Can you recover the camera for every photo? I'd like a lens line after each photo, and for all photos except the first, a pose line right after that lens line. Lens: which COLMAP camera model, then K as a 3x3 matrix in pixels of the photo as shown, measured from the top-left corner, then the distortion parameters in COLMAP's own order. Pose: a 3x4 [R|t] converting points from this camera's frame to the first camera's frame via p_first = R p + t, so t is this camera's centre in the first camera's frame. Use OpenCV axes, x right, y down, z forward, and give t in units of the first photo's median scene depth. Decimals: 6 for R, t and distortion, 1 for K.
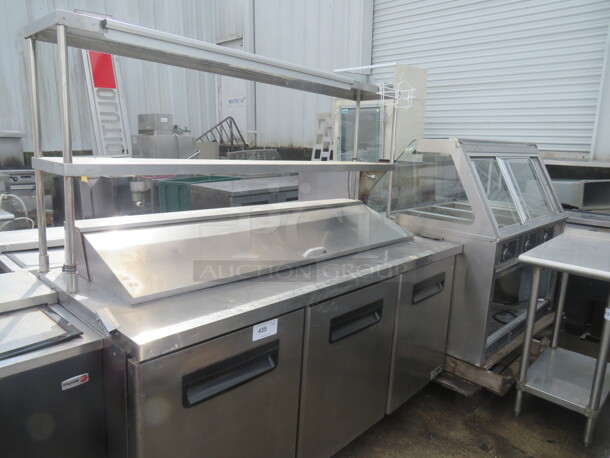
lens RADIAL K [[429.5, 0, 308.0], [0, 429.5, 229.3], [0, 0, 1]] dist [-0.025360, 0.005382]
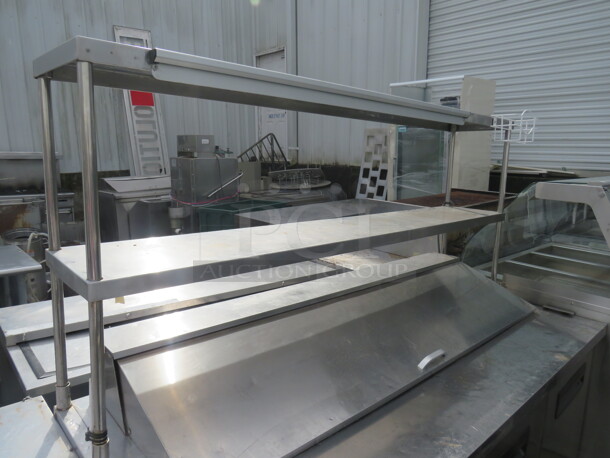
lens RADIAL K [[429.5, 0, 308.0], [0, 429.5, 229.3], [0, 0, 1]] dist [-0.025360, 0.005382]
pose [[0.997517, 0.002912, -0.070373, -0.105447], [-0.004016, 0.999871, -0.015547, -0.112675], [0.070318, 0.015791, 0.997400, 0.202342]]
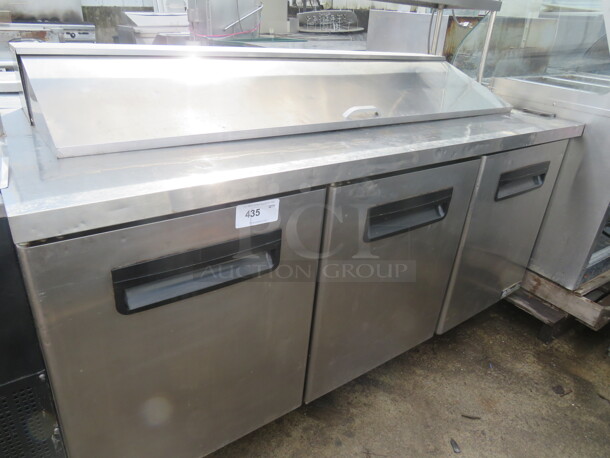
lens RADIAL K [[429.5, 0, 308.0], [0, 429.5, 229.3], [0, 0, 1]] dist [-0.025360, 0.005382]
pose [[0.981871, 0.104629, -0.158055, 0.045559], [-0.060506, 0.963235, 0.261760, 0.044168], [0.179632, -0.247451, 0.952103, 0.208734]]
